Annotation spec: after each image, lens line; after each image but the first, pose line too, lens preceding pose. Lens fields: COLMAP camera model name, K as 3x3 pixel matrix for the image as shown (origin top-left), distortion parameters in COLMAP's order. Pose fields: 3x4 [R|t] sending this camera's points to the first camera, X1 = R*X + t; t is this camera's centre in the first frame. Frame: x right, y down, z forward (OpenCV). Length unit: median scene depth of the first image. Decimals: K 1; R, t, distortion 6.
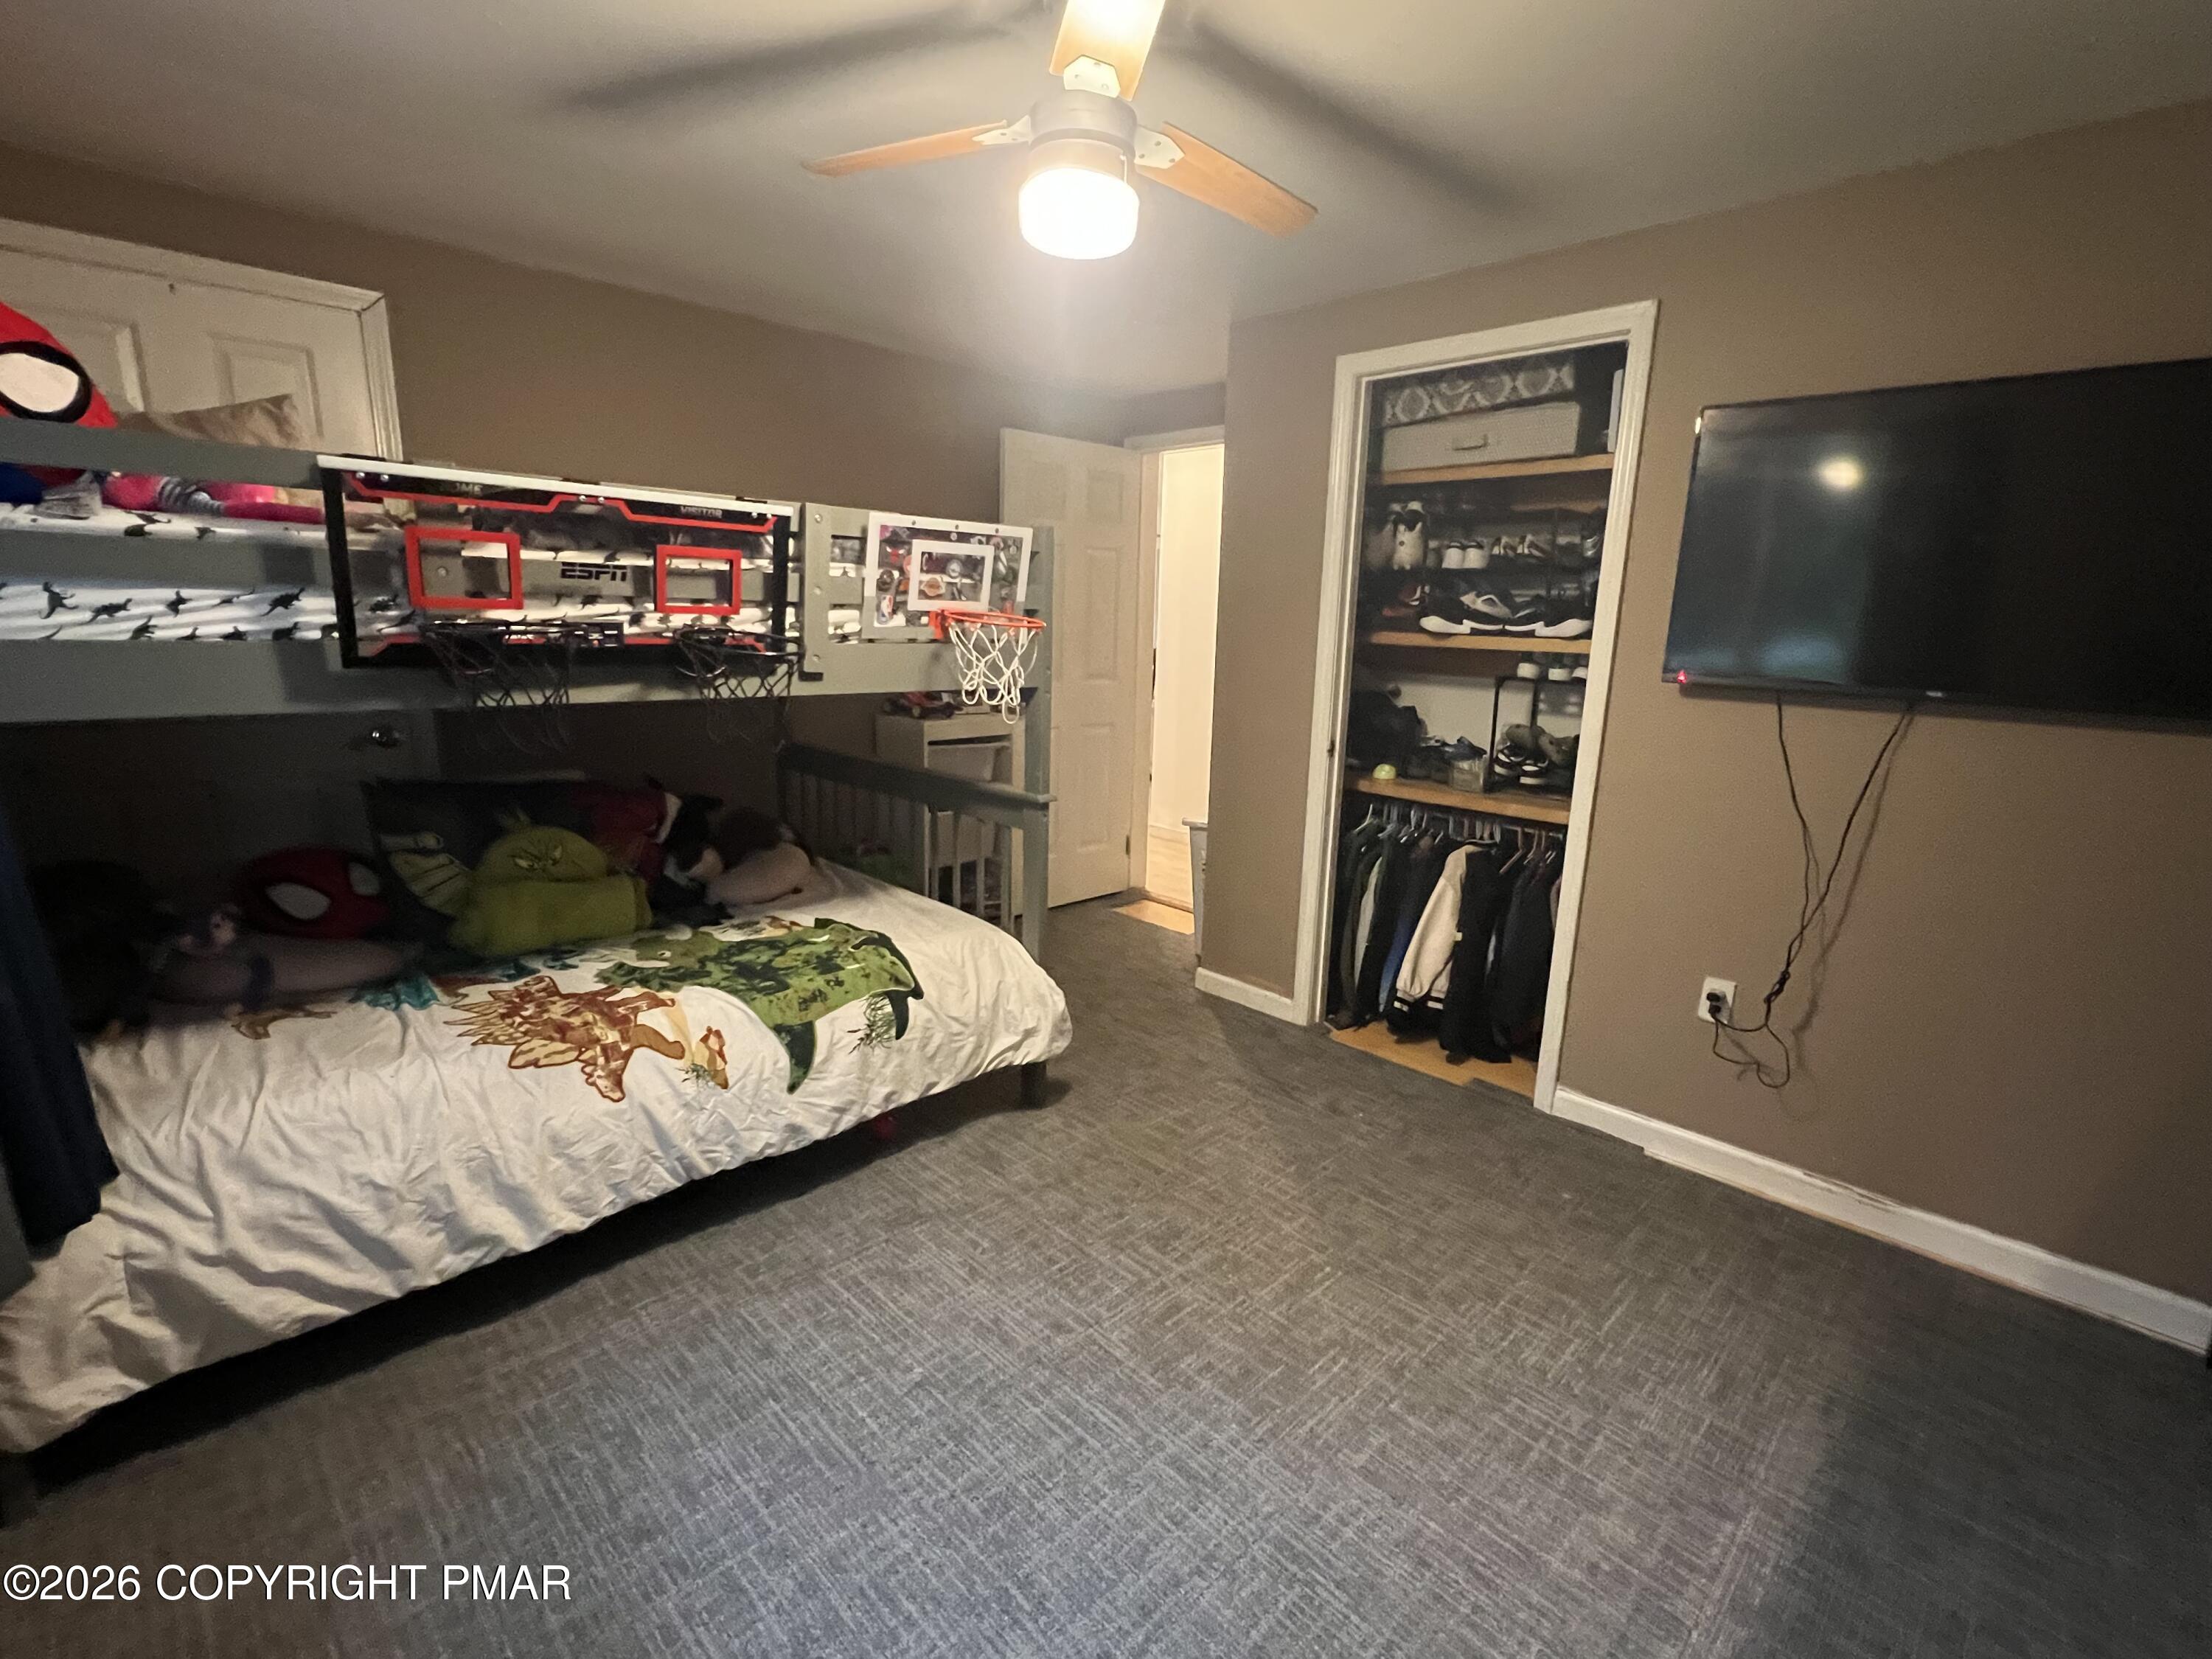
lens RADIAL K [[996.0, 0, 1106.0], [0, 996.0, 829.5], [0, 0, 1]] dist [0.000053, -0.000022]
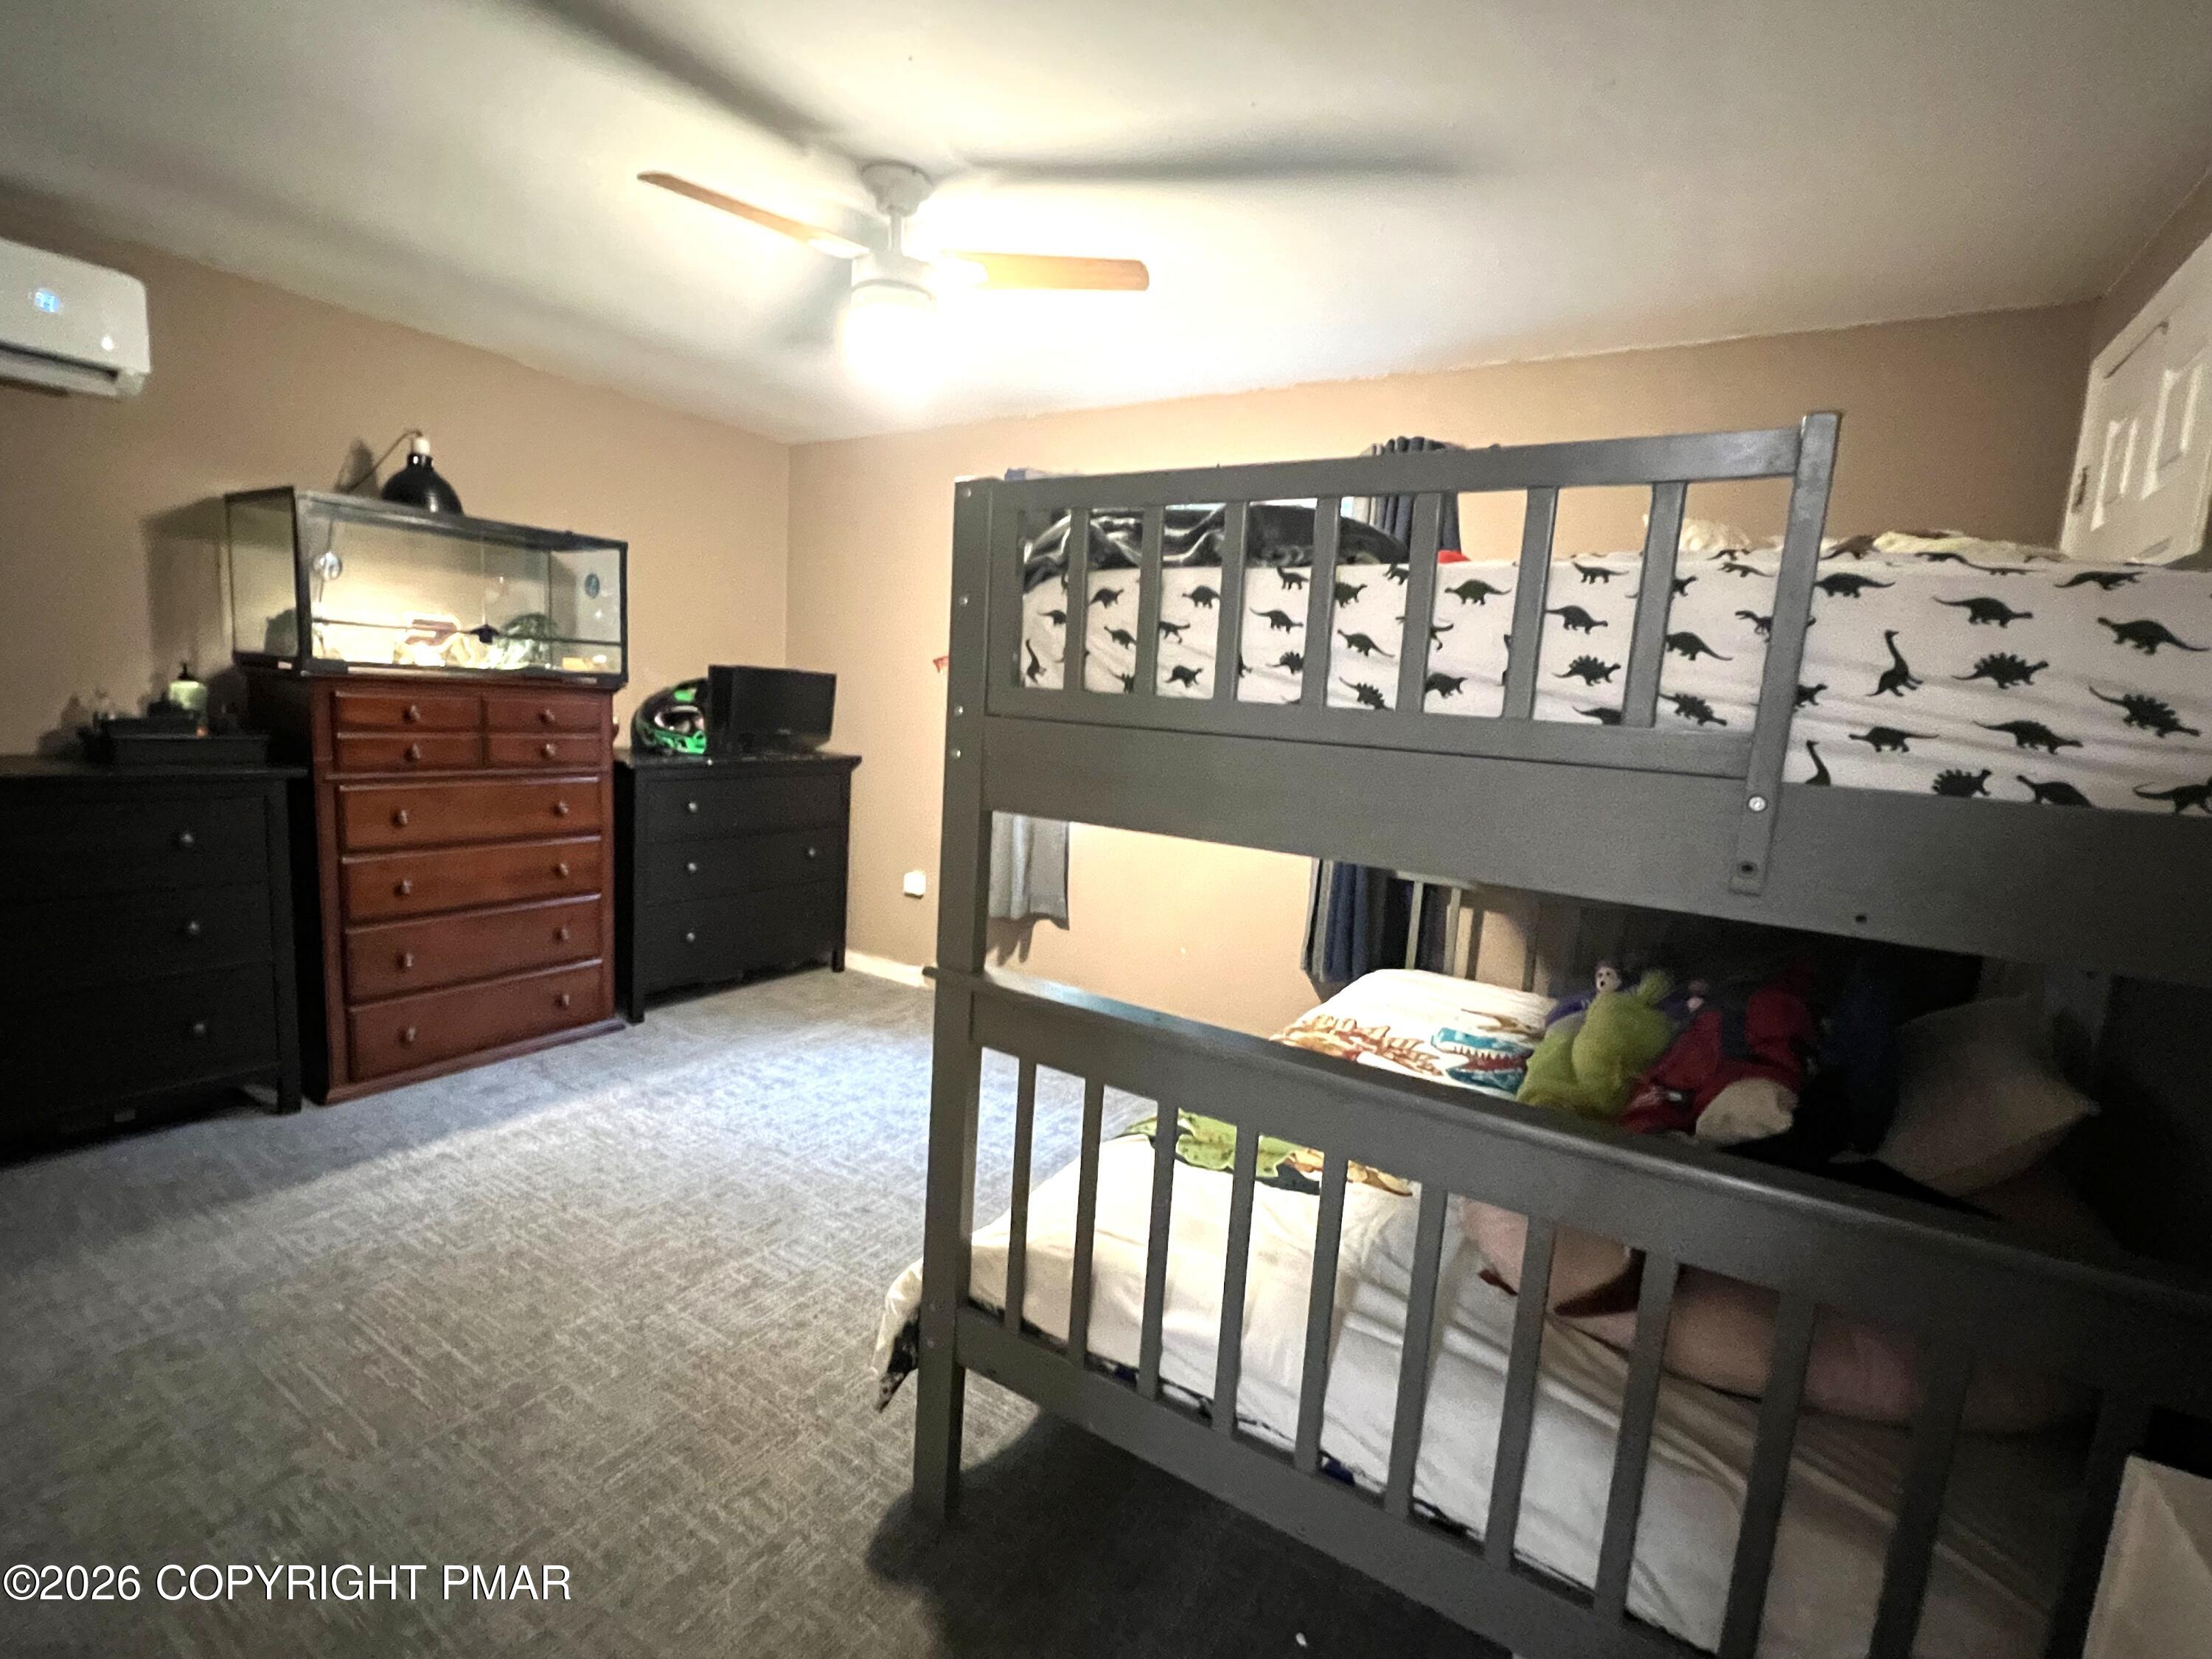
lens RADIAL K [[1022.2, 0, 1106.0], [0, 1022.2, 829.5], [0, 0, 1]] dist [-0.000879, -0.000092]
pose [[-0.971478, -0.061150, -0.229111, -0.017430], [-0.137235, 0.932919, 0.332908, -0.391368], [0.193384, 0.354855, -0.914702, 1.924516]]
